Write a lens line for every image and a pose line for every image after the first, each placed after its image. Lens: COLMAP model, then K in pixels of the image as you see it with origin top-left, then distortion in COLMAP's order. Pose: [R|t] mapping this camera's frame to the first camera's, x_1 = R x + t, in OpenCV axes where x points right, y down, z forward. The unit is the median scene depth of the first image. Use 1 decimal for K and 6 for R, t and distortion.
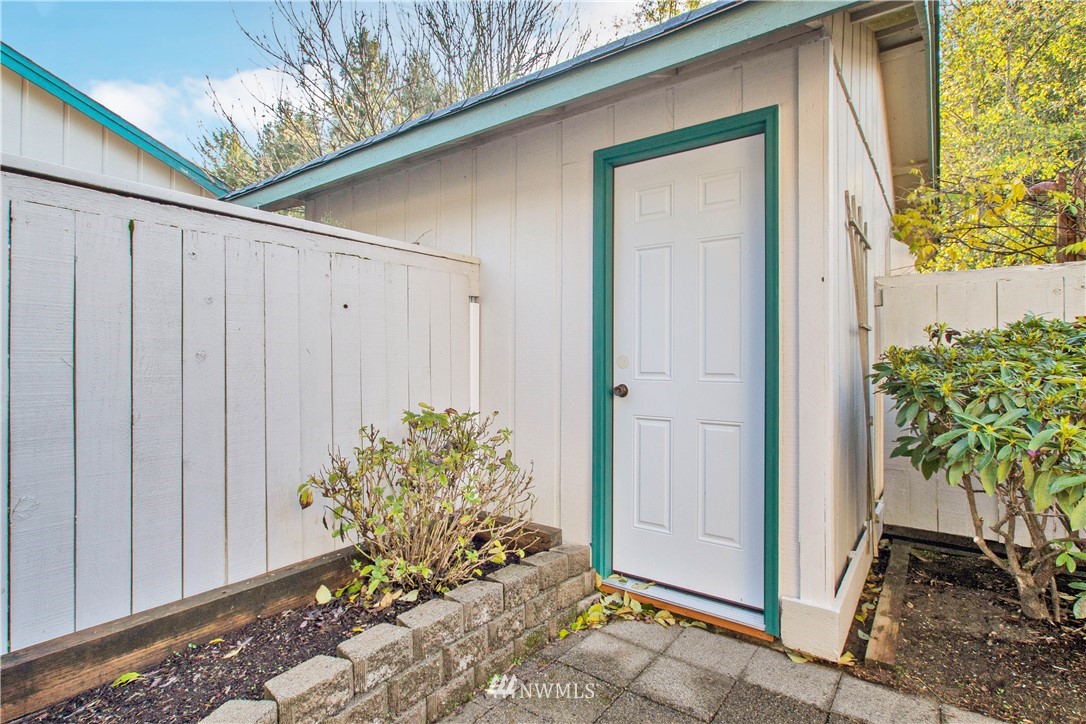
lens RADIAL K [[515.5, 0, 550.2], [0, 515.5, 356.0], [0, 0, 1]] dist [-0.003334, 0.000938]
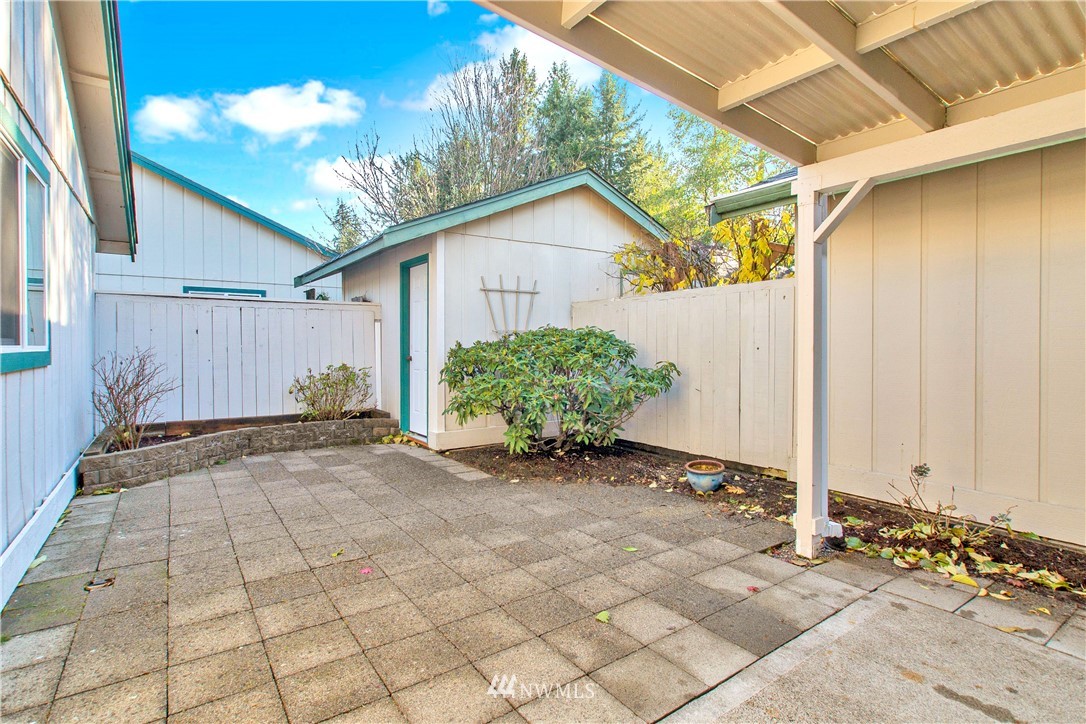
lens RADIAL K [[514.6, 0, 566.6], [0, 514.6, 351.2], [0, 0, 1]] dist [0.001690, 0.001632]
pose [[0.957212, -0.000086, -0.289389, 1.579702], [0.005386, 0.999832, 0.017519, -0.008097], [0.289339, -0.018328, 0.957051, -1.170088]]
